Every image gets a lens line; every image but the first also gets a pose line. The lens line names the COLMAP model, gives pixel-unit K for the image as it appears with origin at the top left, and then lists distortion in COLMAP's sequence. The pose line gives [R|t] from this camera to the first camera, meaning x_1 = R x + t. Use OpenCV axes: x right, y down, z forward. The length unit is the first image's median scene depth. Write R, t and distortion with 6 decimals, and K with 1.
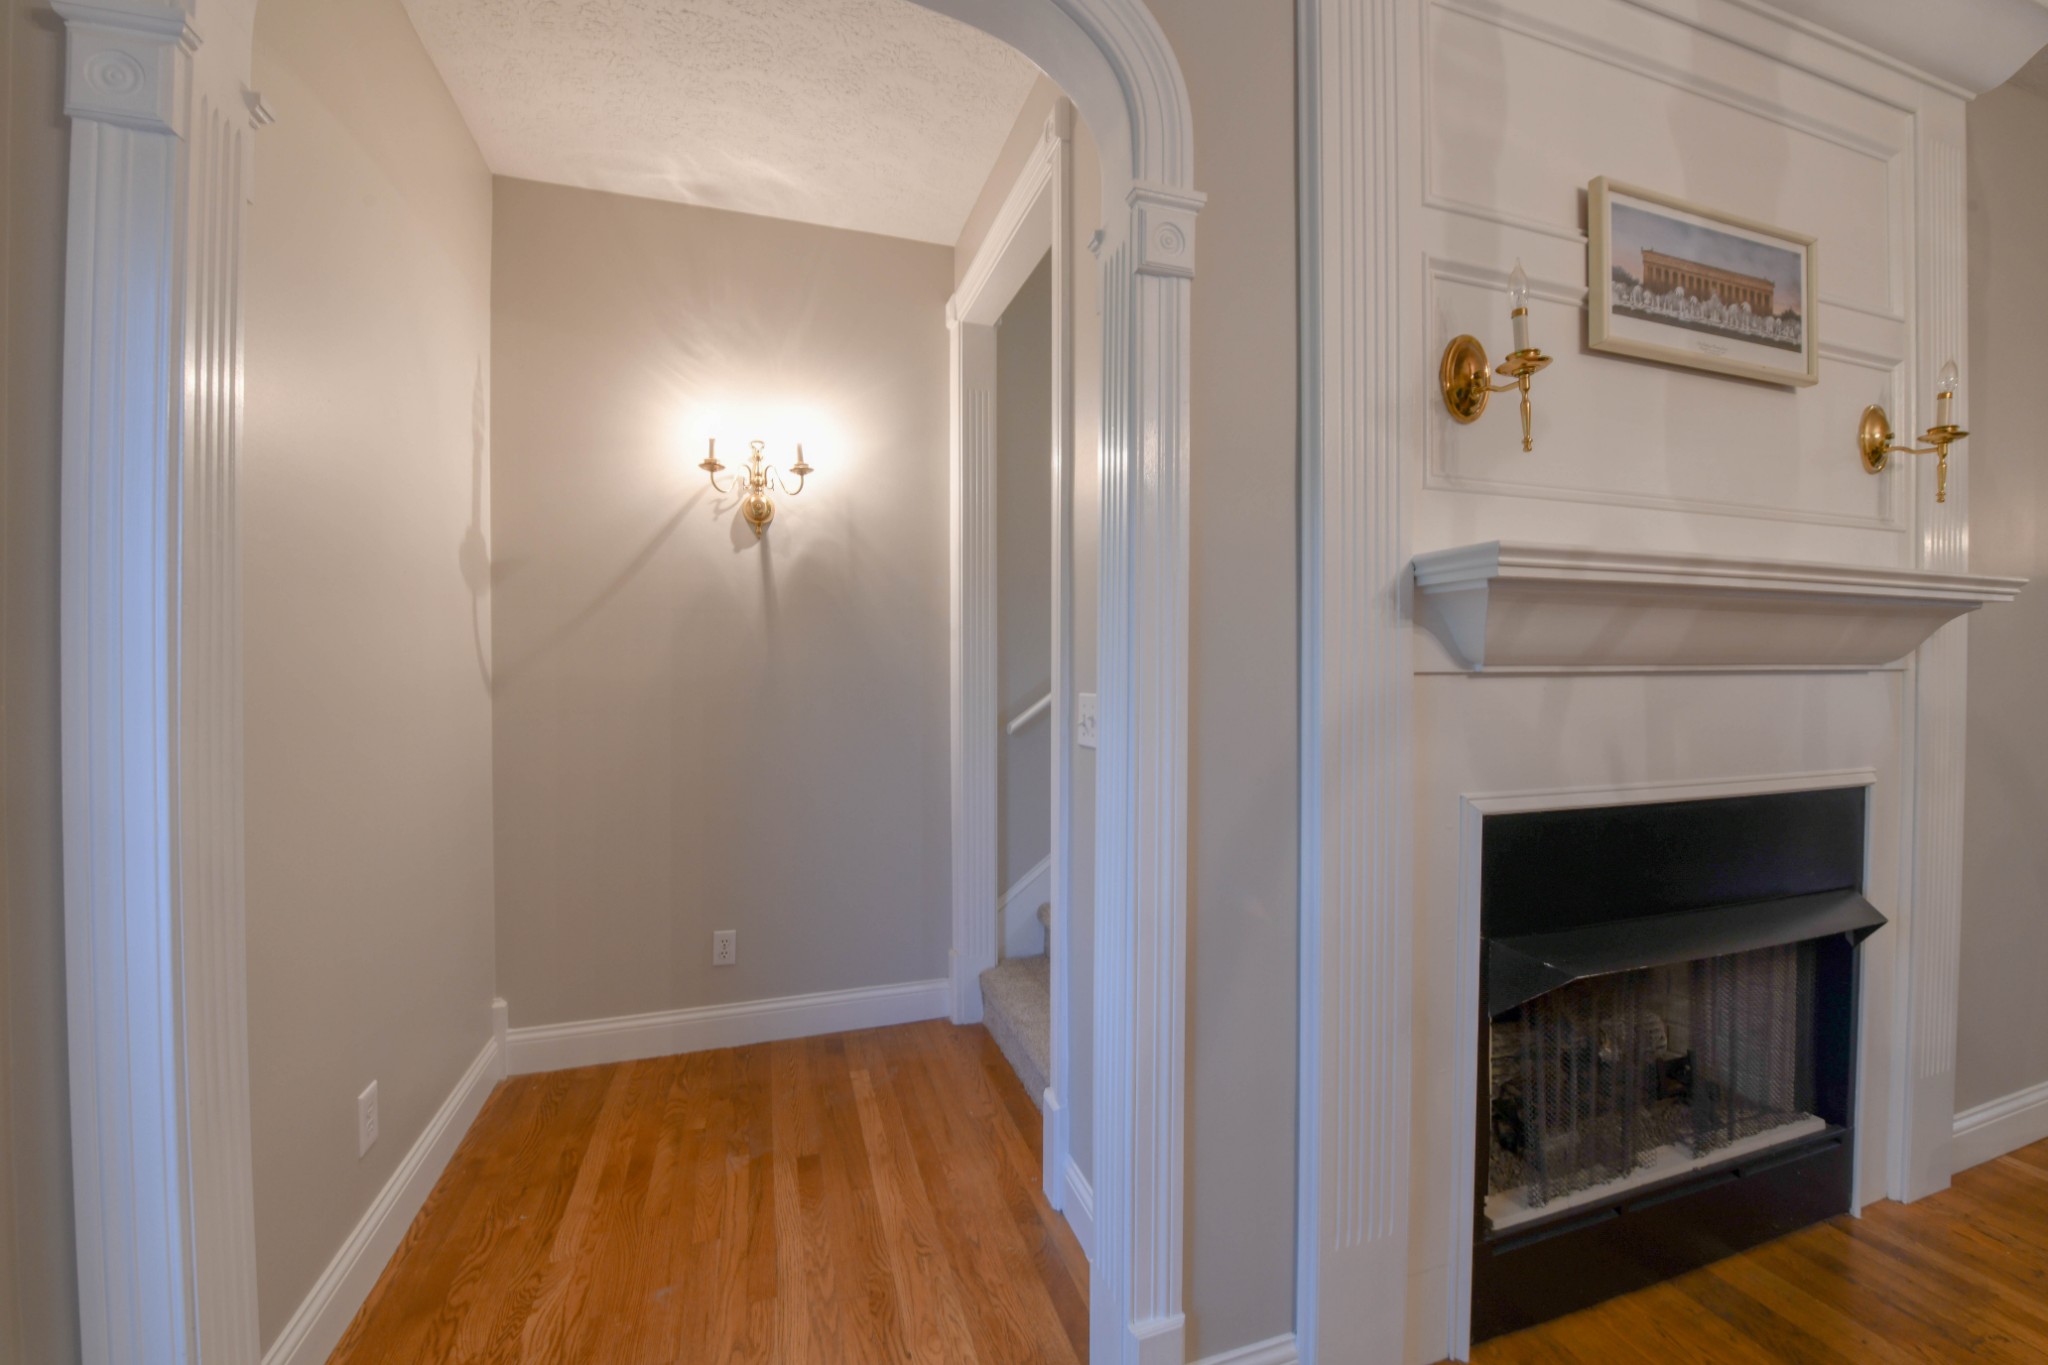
lens RADIAL K [[836.8, 0, 1027.3], [0, 836.8, 672.6], [0, 0, 1]] dist [-0.018736, -0.001490]
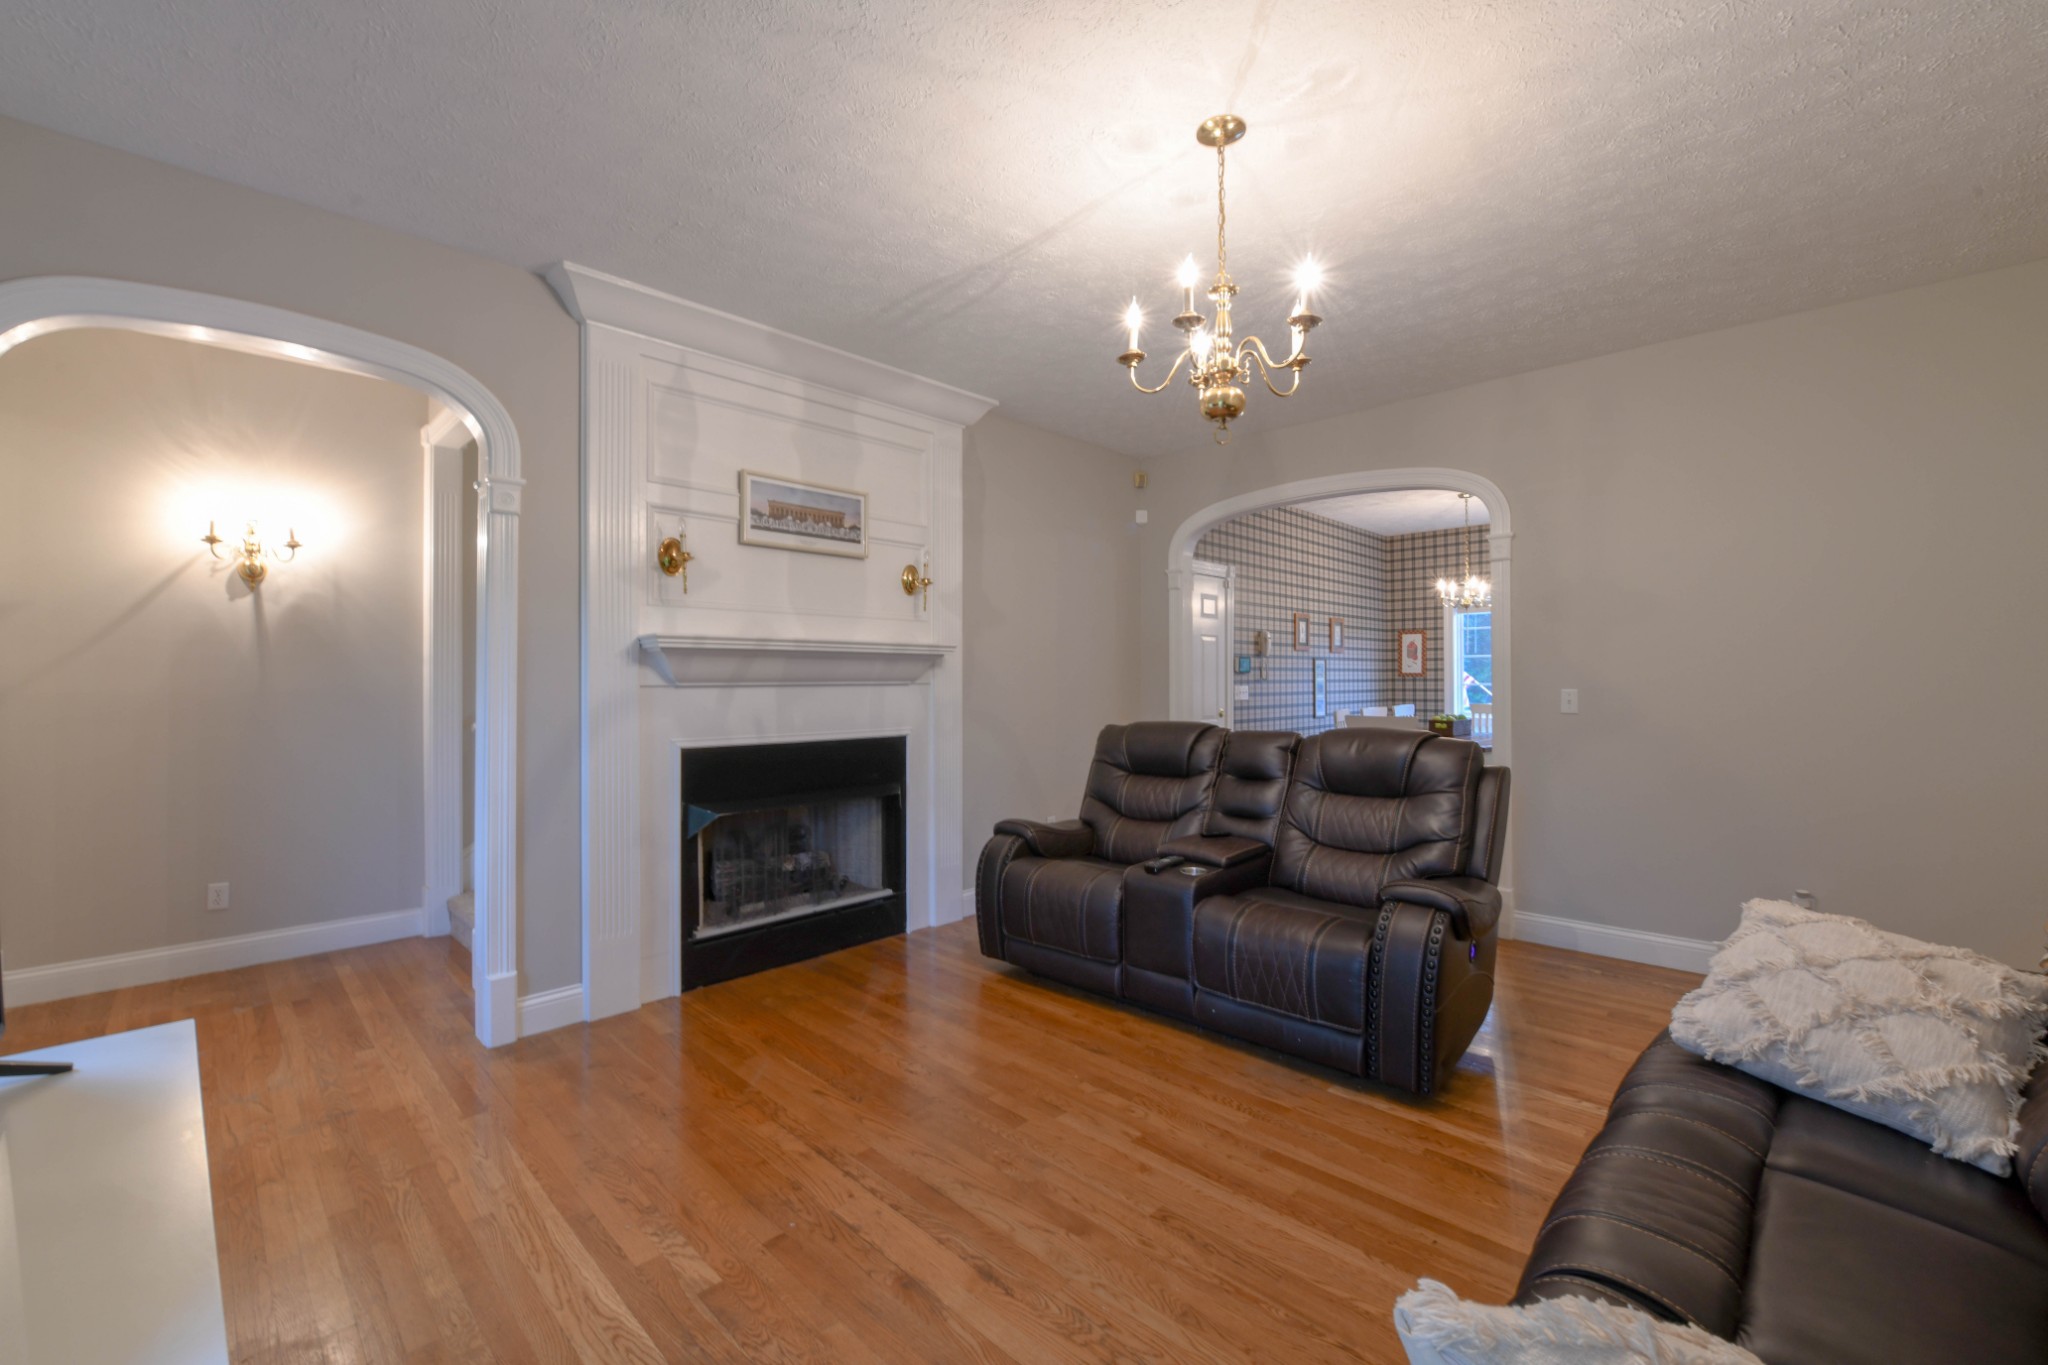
lens RADIAL K [[836.8, 0, 1029.8], [0, 836.8, 672.7], [0, 0, 1]] dist [-0.018736, -0.001490]
pose [[0.882726, 0.000373, 0.469888, 0.272495], [0.008855, 0.999809, -0.017429, 0.010699], [-0.469805, 0.019546, 0.882554, -1.257320]]
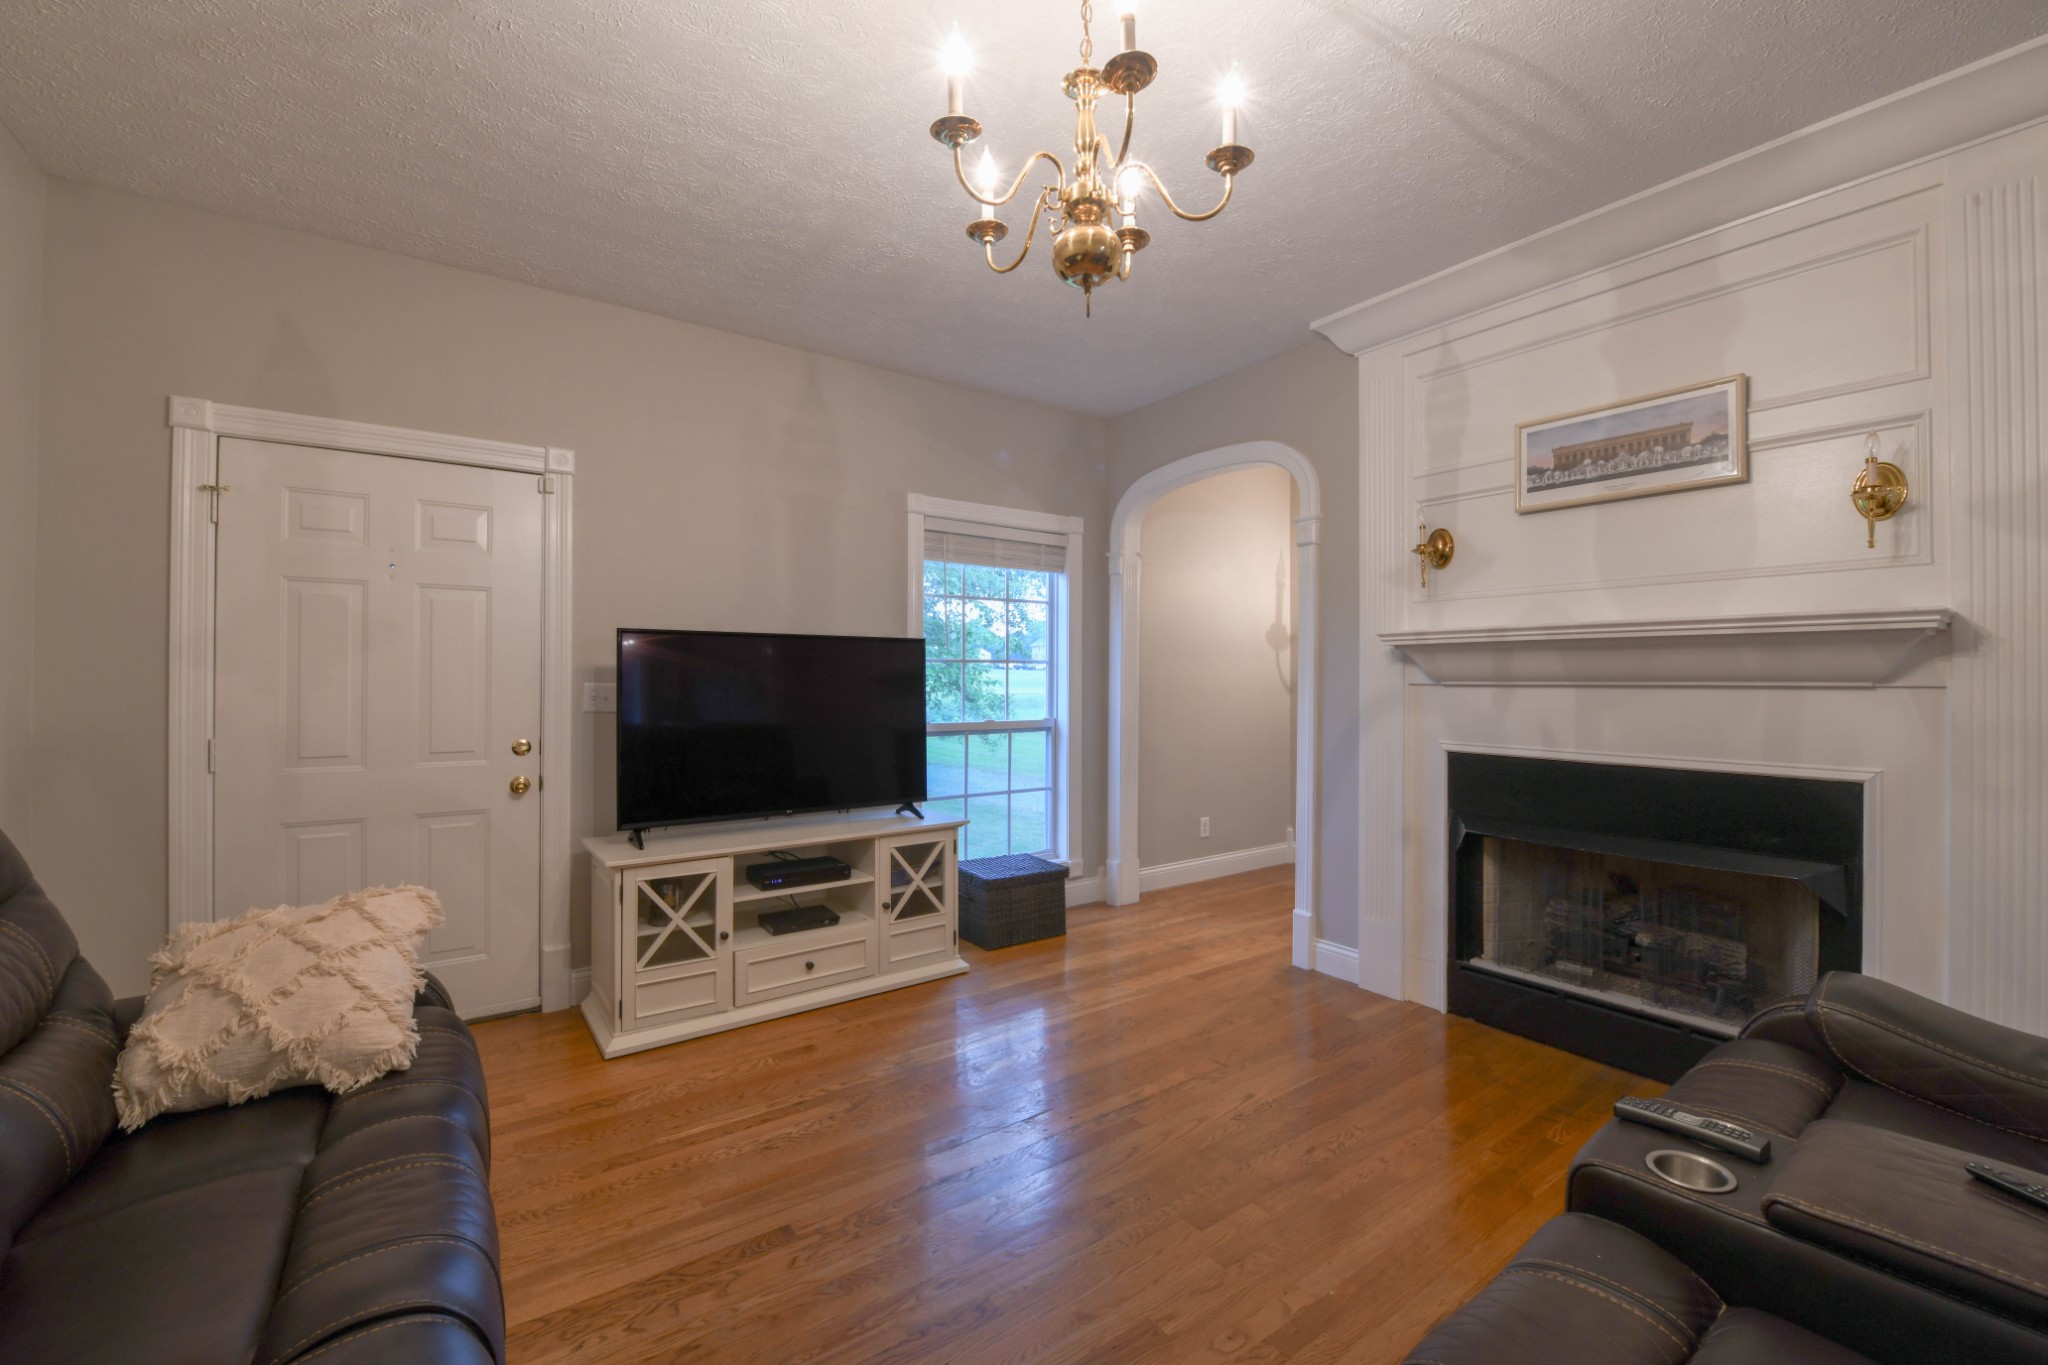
lens RADIAL K [[836.8, 0, 1038.3], [0, 836.8, 673.9], [0, 0, 1]] dist [-0.018736, -0.001490]
pose [[0.308604, -0.004246, -0.951181, 1.932523], [-0.011422, 0.999901, -0.008169, 0.002368], [0.951122, 0.013385, 0.308525, -0.563435]]
